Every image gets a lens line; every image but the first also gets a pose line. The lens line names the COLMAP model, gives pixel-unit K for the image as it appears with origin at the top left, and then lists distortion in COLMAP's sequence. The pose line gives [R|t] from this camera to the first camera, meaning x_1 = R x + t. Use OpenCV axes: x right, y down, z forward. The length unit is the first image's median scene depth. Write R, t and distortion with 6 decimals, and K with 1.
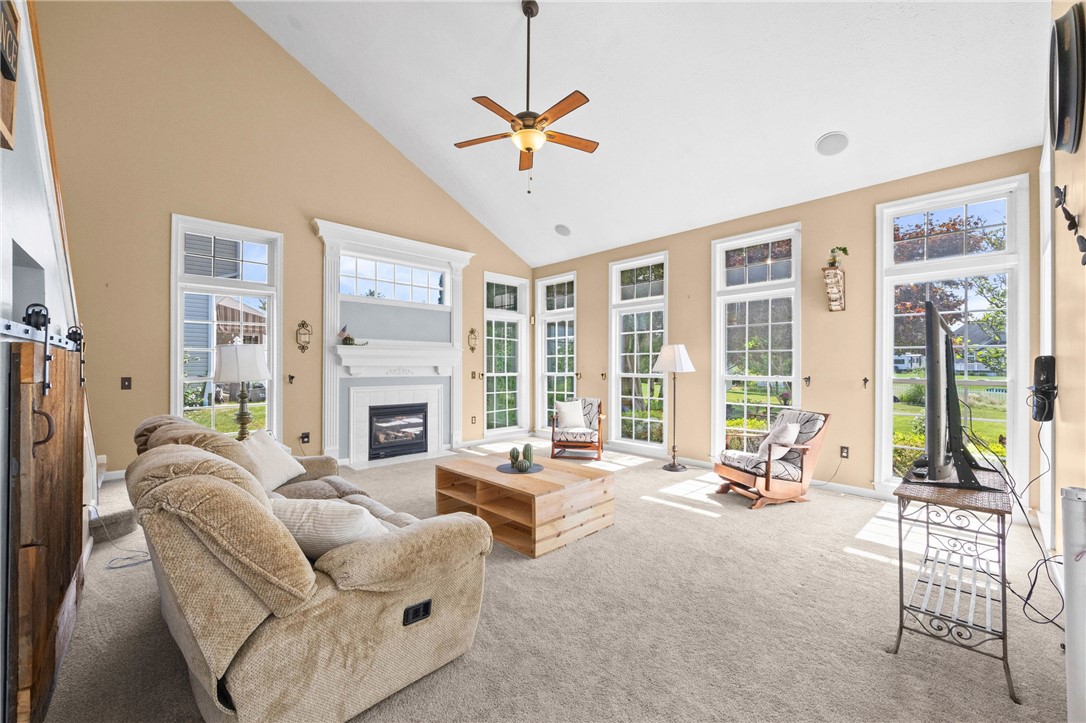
lens RADIAL K [[429.2, 0, 544.0], [0, 429.2, 364.1], [0, 0, 1]] dist [-0.005330, 0.000428]
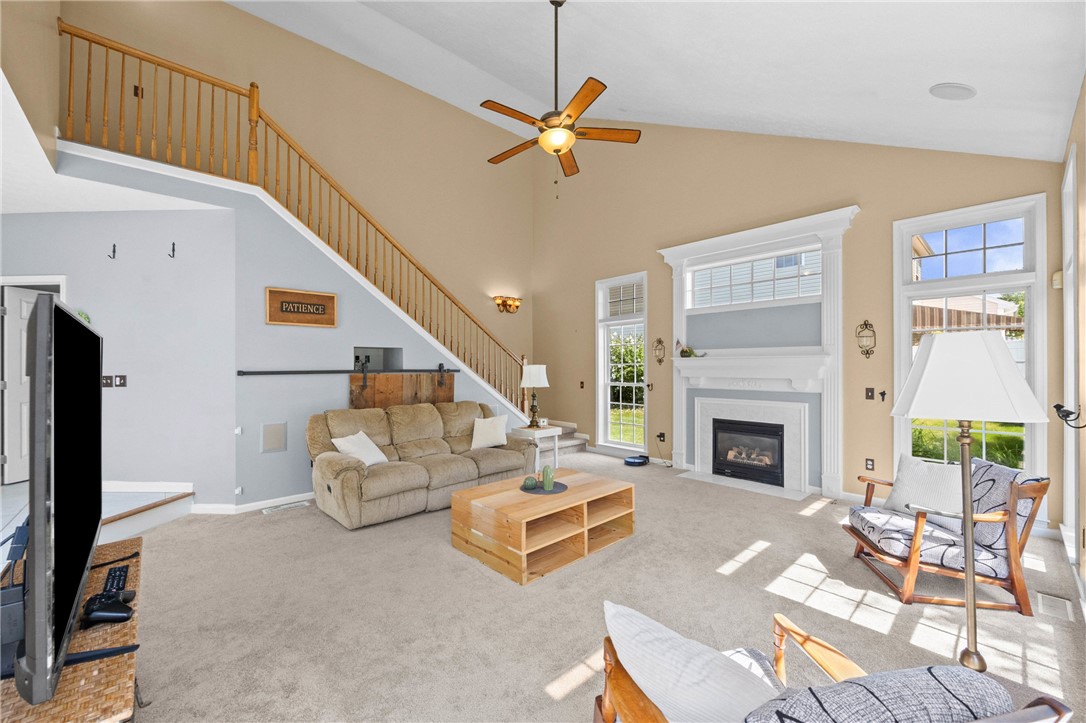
lens RADIAL K [[429.2, 0, 542.4], [0, 429.2, 366.4], [0, 0, 1]] dist [-0.005330, 0.000428]
pose [[-0.025436, -0.003083, -0.999672, 0.528951], [0.008335, 0.999960, -0.003296, -0.018240], [0.999642, -0.008416, -0.025409, 0.582894]]
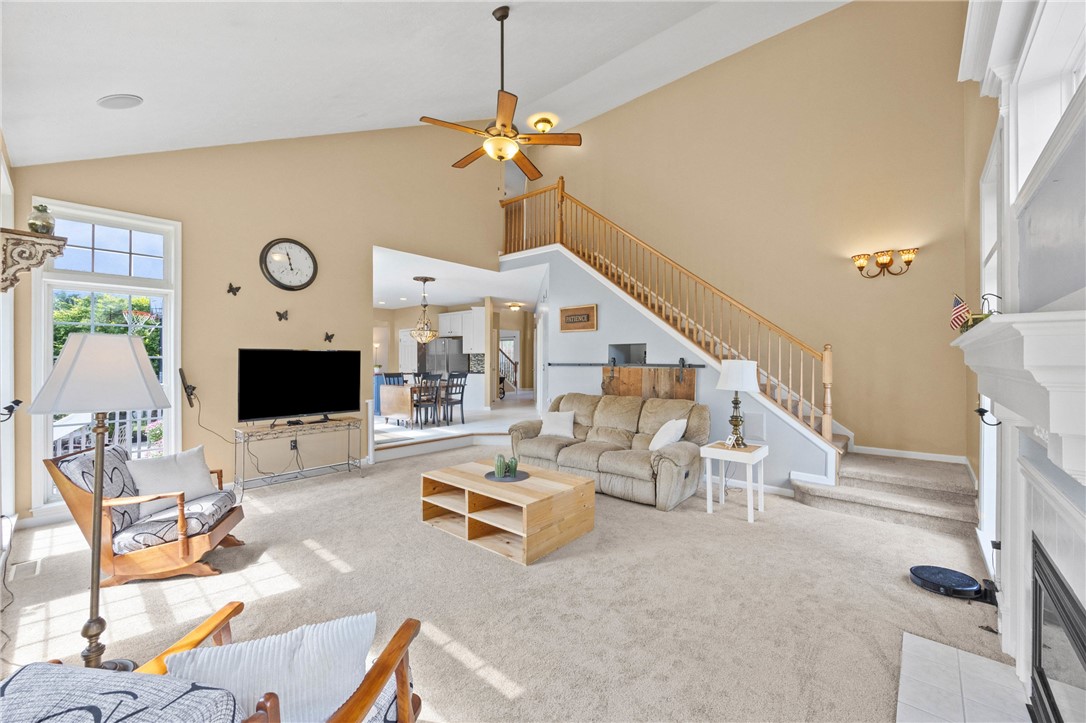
lens RADIAL K [[429.2, 0, 549.1], [0, 429.2, 358.9], [0, 0, 1]] dist [-0.005330, 0.000428]
pose [[-0.995896, -0.005222, -0.090359, -0.033817], [-0.004701, 0.999971, -0.005972, -0.021019], [0.090388, -0.005522, -0.995891, 1.170137]]
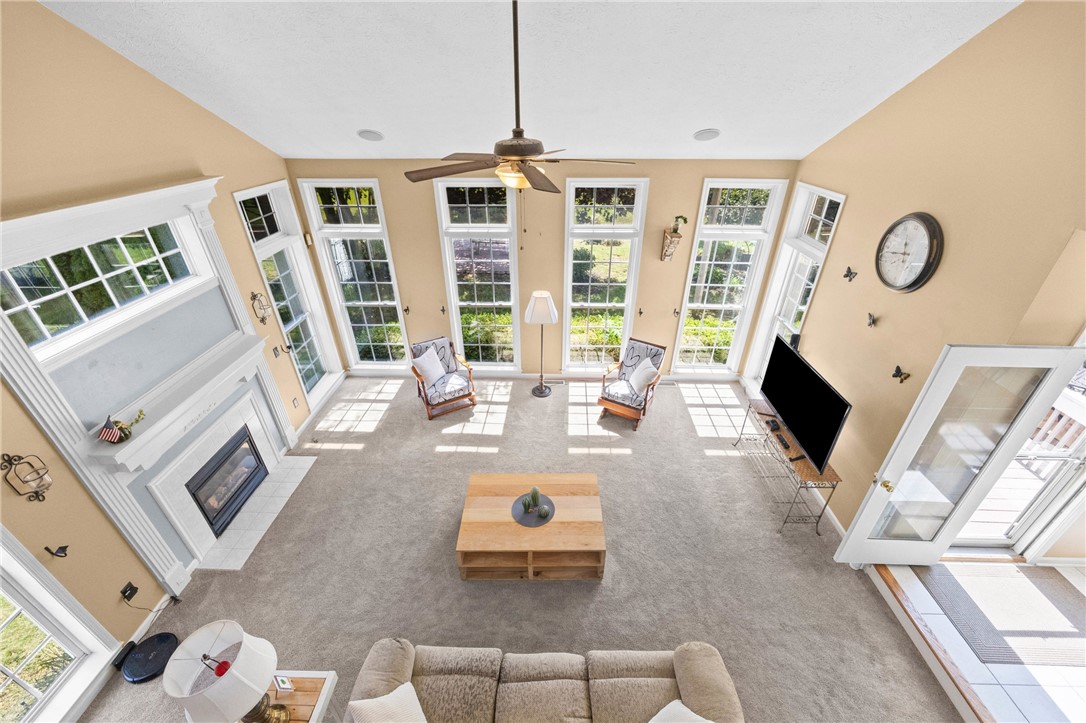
lens RADIAL K [[429.2, 0, 546.1], [0, 429.2, 365.7], [0, 0, 1]] dist [-0.005330, 0.000428]
pose [[0.702604, -0.368763, 0.608574, -0.320095], [-0.003176, 0.853608, 0.520906, -0.364760], [-0.711574, -0.367923, 0.598577, 0.259850]]
